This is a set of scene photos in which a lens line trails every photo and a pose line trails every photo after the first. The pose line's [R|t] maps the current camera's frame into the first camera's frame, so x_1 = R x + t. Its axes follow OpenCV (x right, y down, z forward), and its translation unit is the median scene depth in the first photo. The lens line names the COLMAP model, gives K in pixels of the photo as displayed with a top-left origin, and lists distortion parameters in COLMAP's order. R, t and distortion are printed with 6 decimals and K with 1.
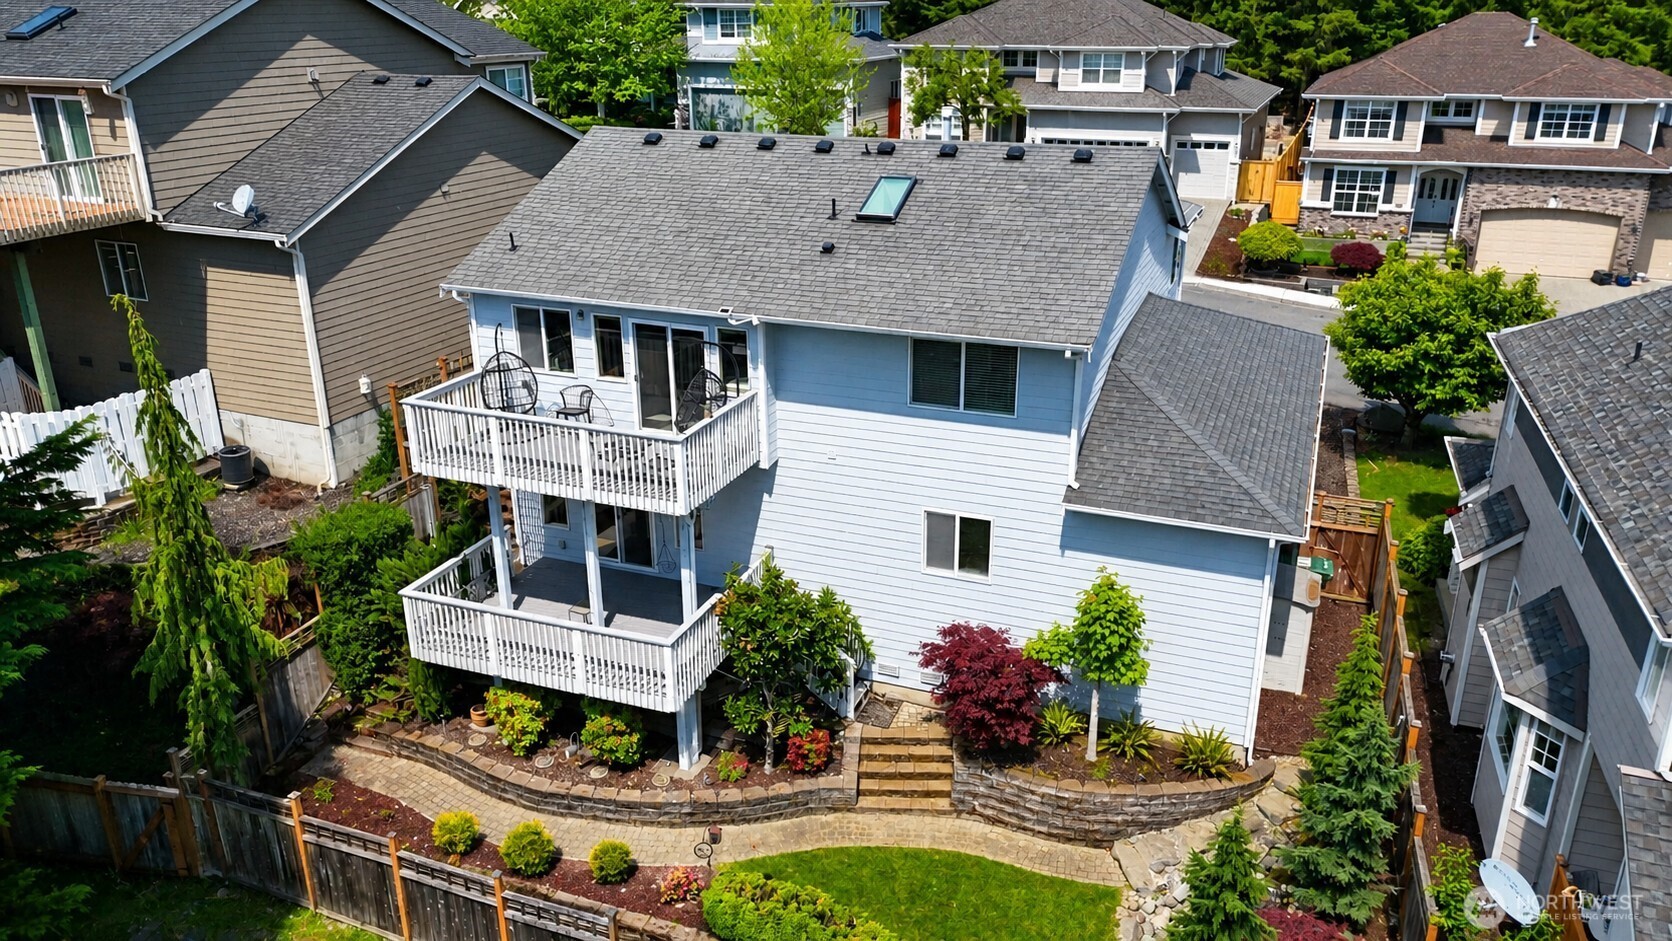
lens RADIAL K [[1259.1, 0, 836.0], [0, 1259.1, 470.5], [0, 0, 1]] dist [0.068407, -0.001863]
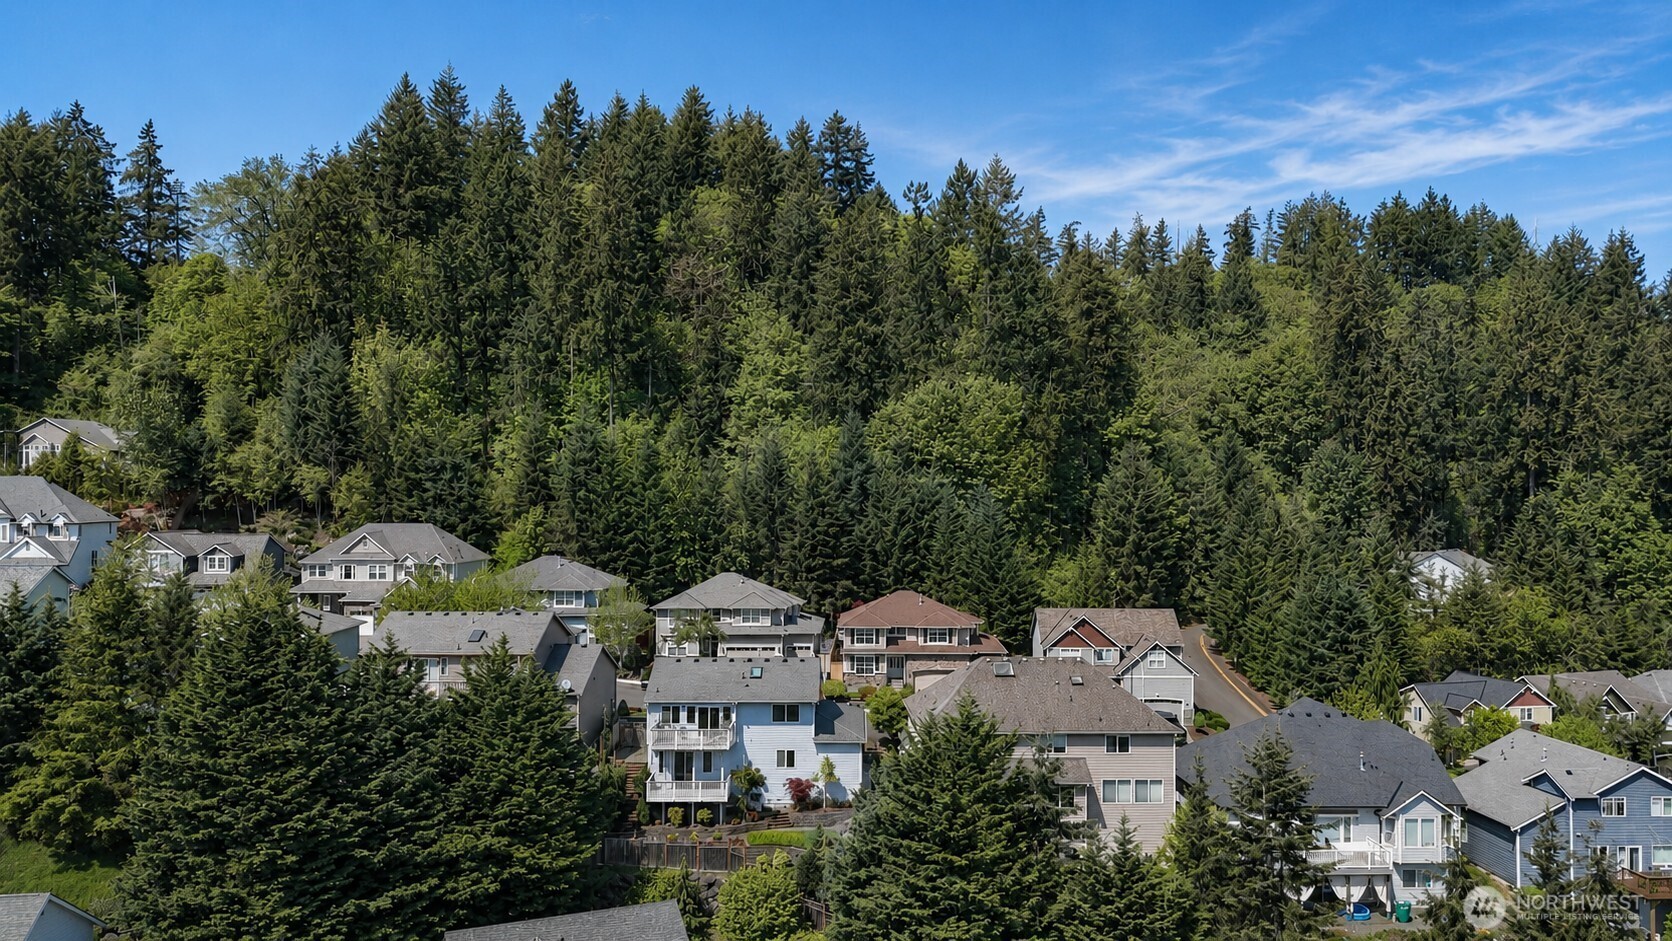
lens RADIAL K [[1259.1, 0, 836.0], [0, 1259.1, 470.5], [0, 0, 1]] dist [0.068407, -0.001863]
pose [[0.934104, 0.007552, 0.356922, -0.480205], [0.125757, 0.928732, -0.348772, 0.253960], [-0.334118, 0.370675, 0.866582, -1.143937]]
